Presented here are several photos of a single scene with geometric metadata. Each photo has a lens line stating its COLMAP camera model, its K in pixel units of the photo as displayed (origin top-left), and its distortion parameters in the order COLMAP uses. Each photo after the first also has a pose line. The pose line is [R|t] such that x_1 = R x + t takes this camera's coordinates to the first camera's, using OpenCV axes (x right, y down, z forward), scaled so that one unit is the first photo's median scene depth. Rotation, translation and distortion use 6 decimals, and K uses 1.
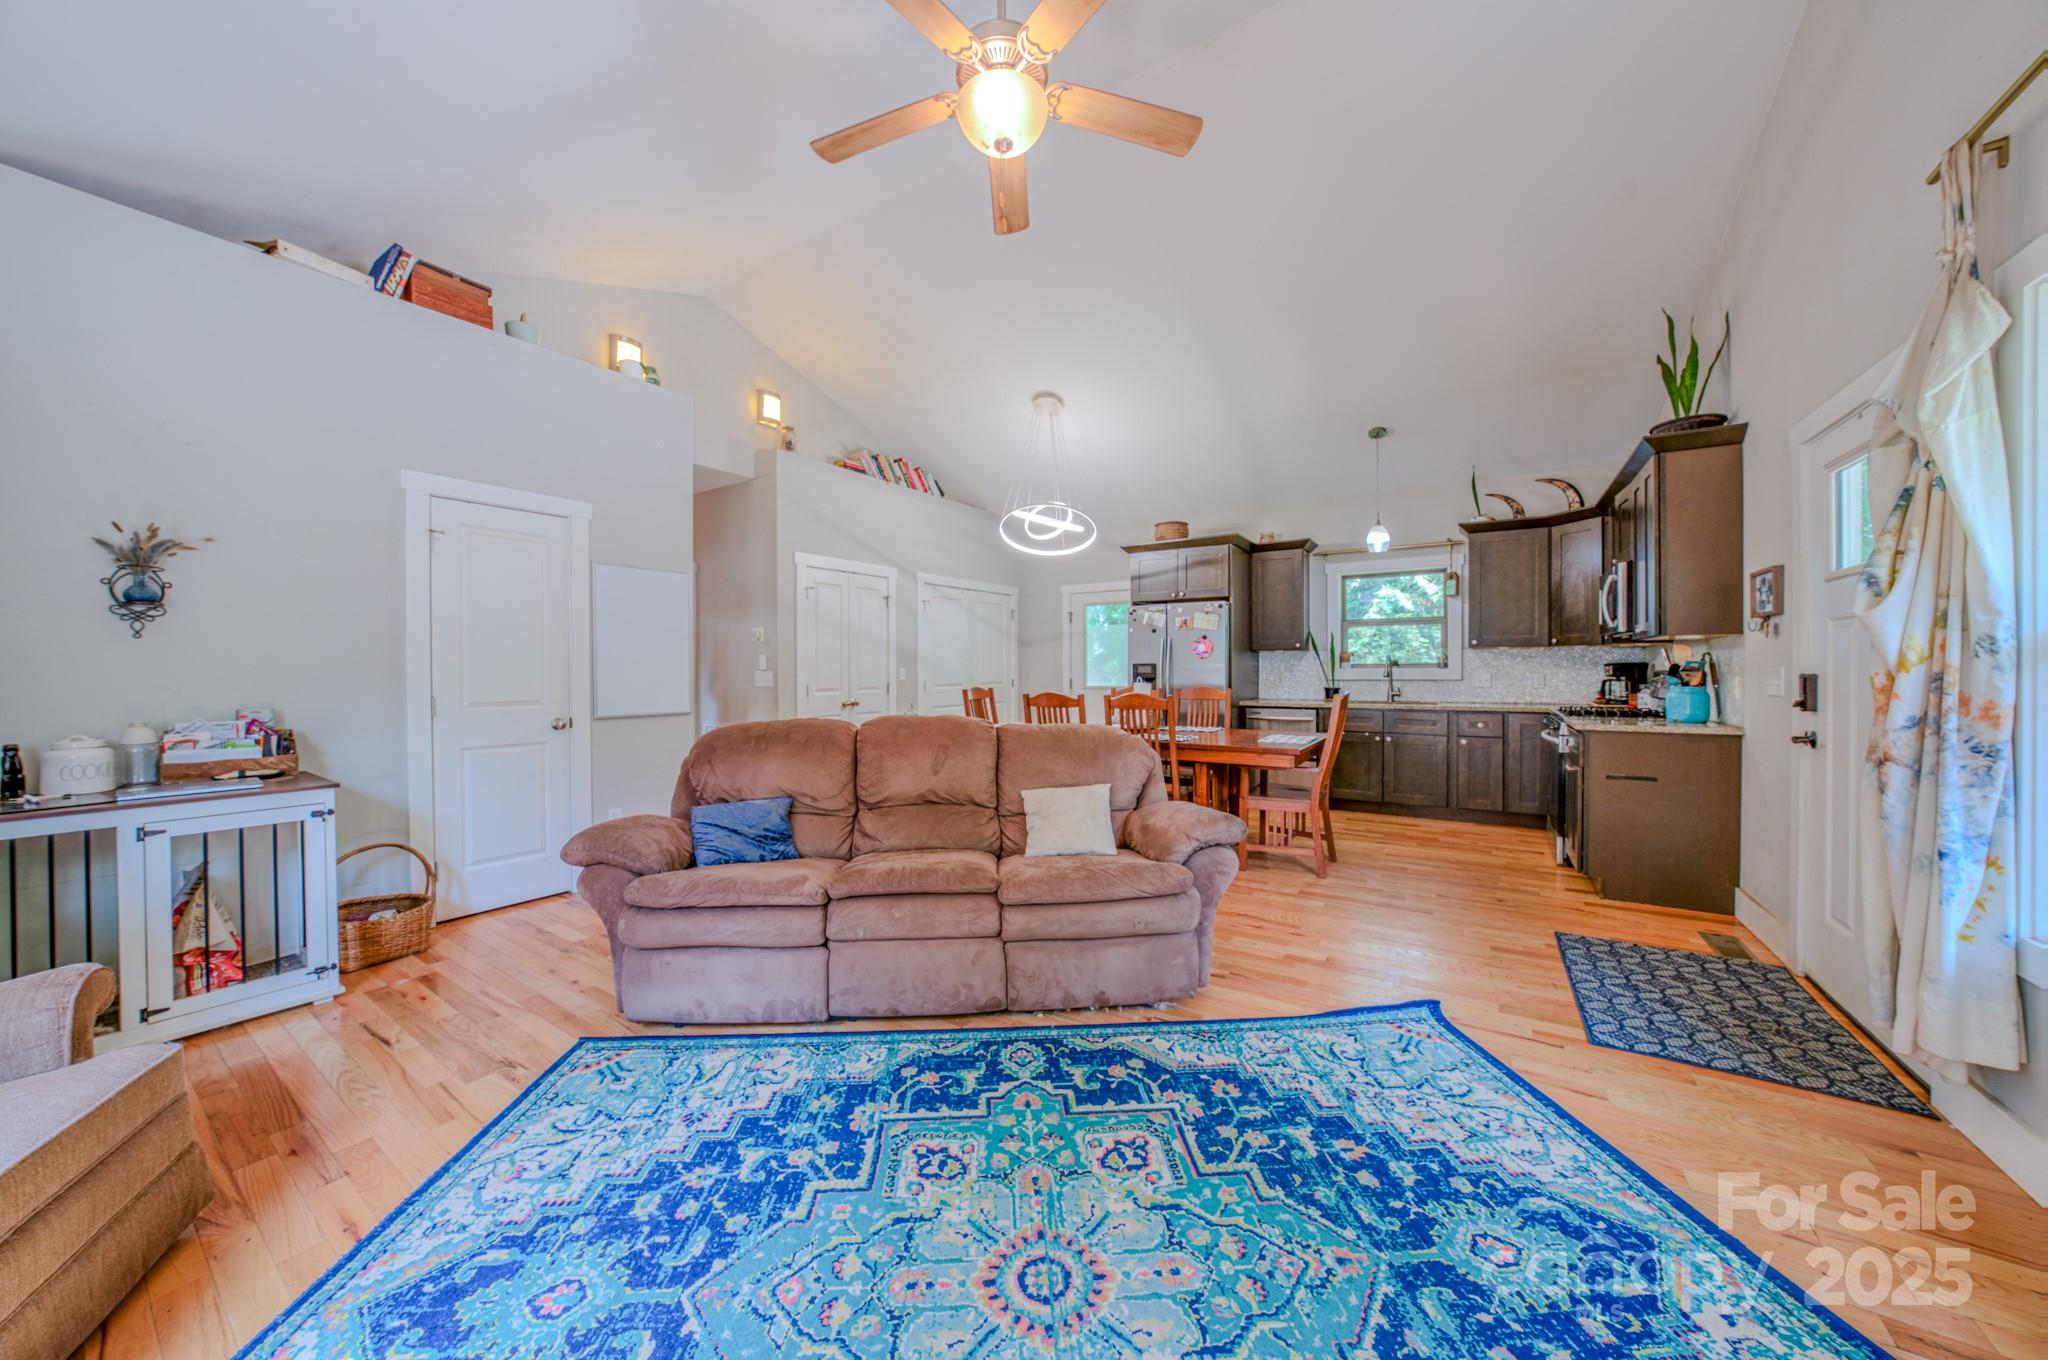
lens RADIAL K [[694.9, 0, 1021.3], [0, 694.9, 671.4], [0, 0, 1]] dist [-0.030024, 0.006619]
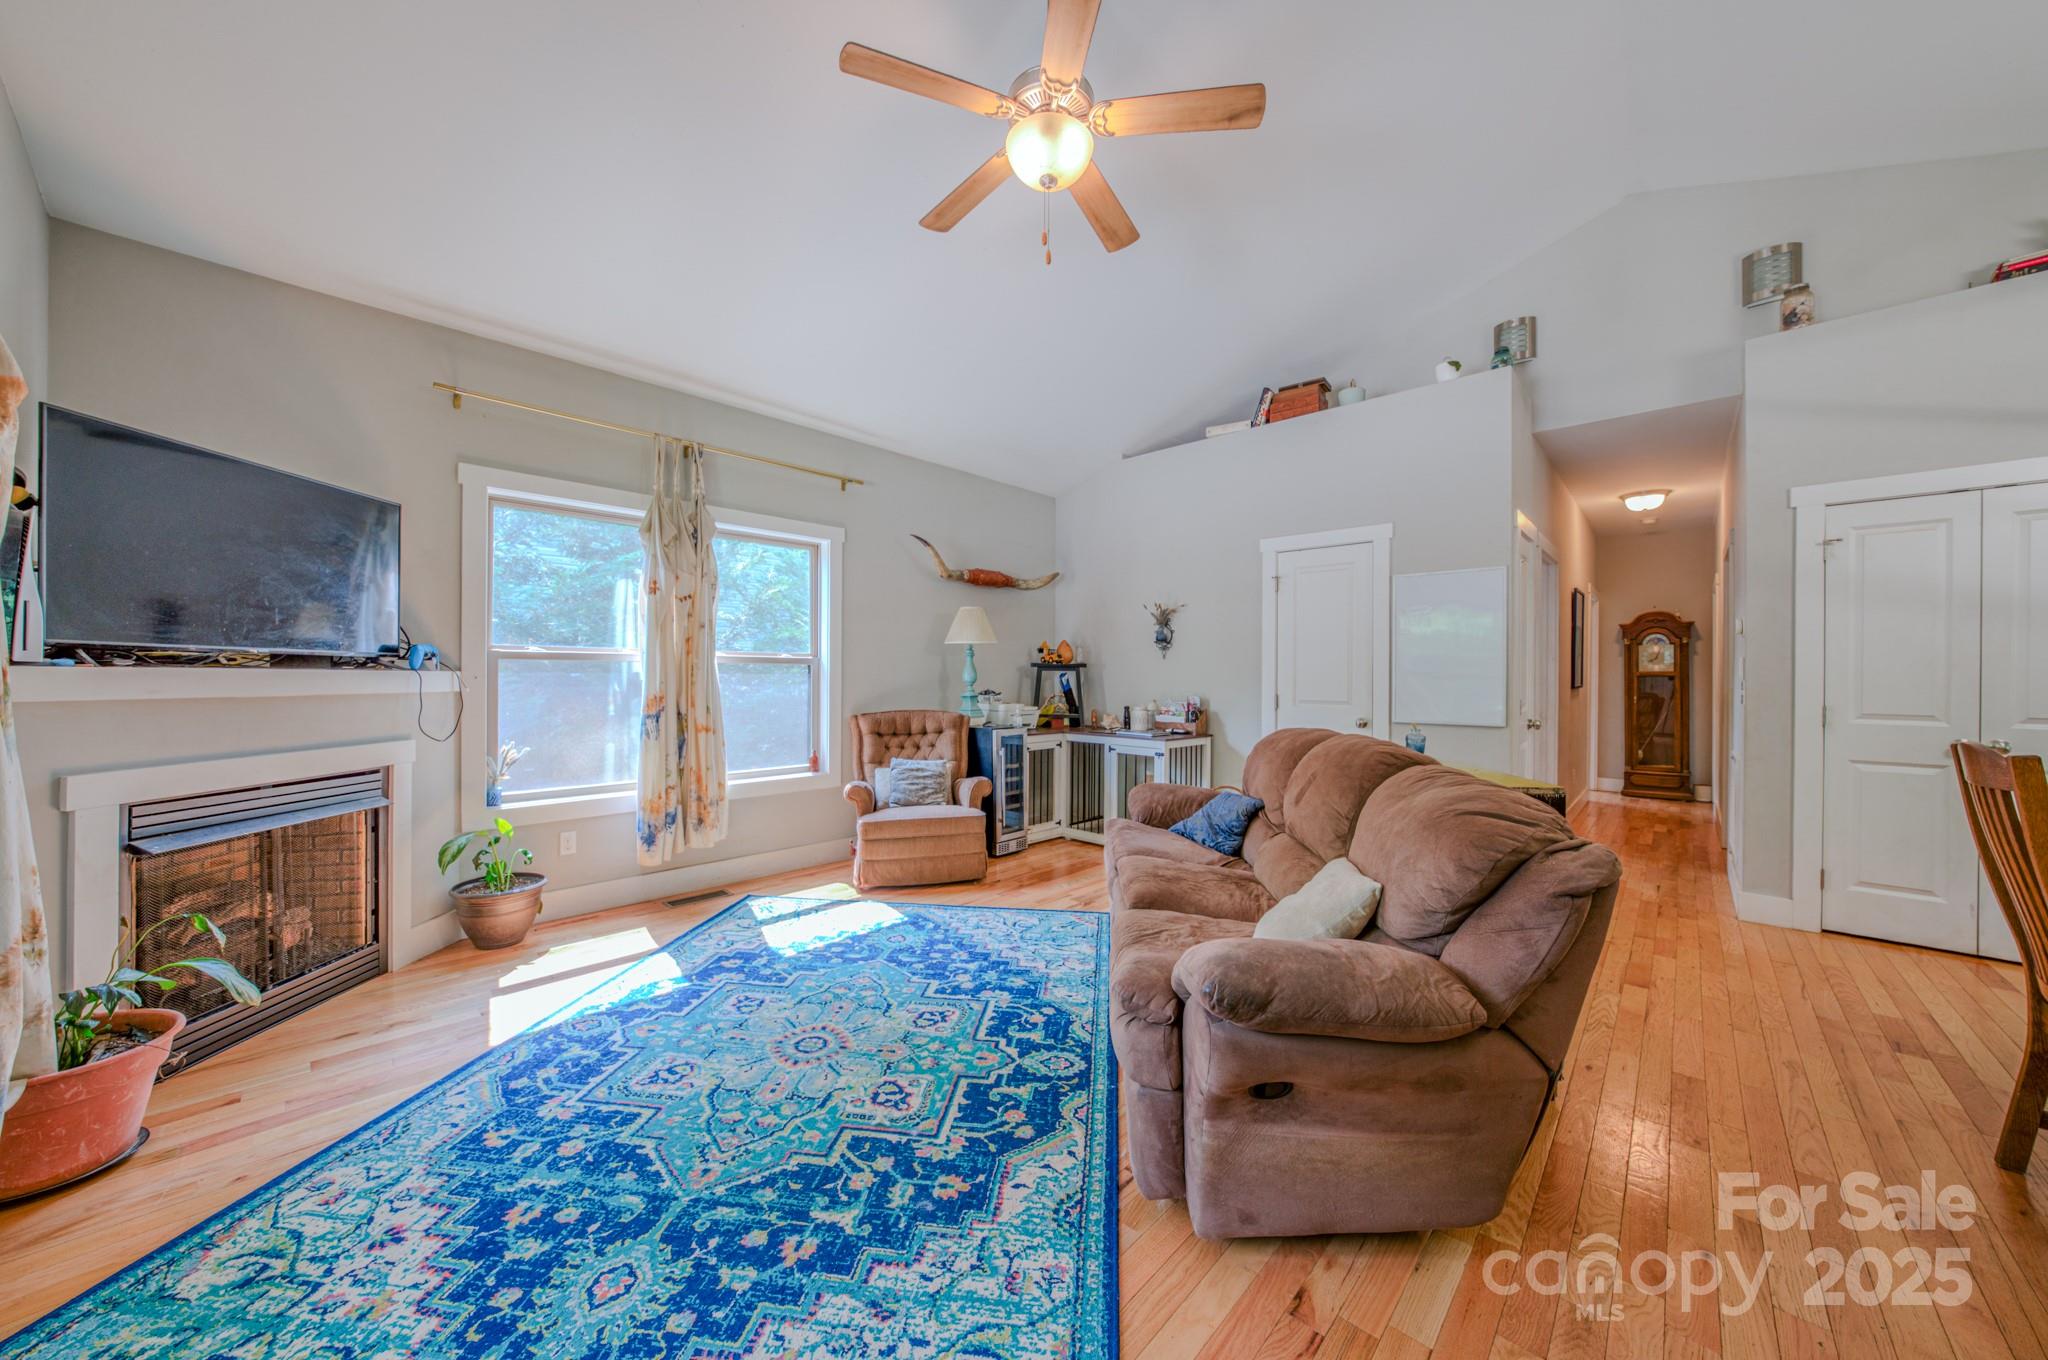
lens RADIAL K [[694.9, 0, 1021.3], [0, 694.9, 671.4], [0, 0, 1]] dist [-0.030024, 0.006619]
pose [[-0.163013, -0.000237, -0.986624, 1.262696], [-0.009846, 0.999951, 0.001387, -0.013839], [0.986575, 0.009940, -0.163007, 1.399184]]
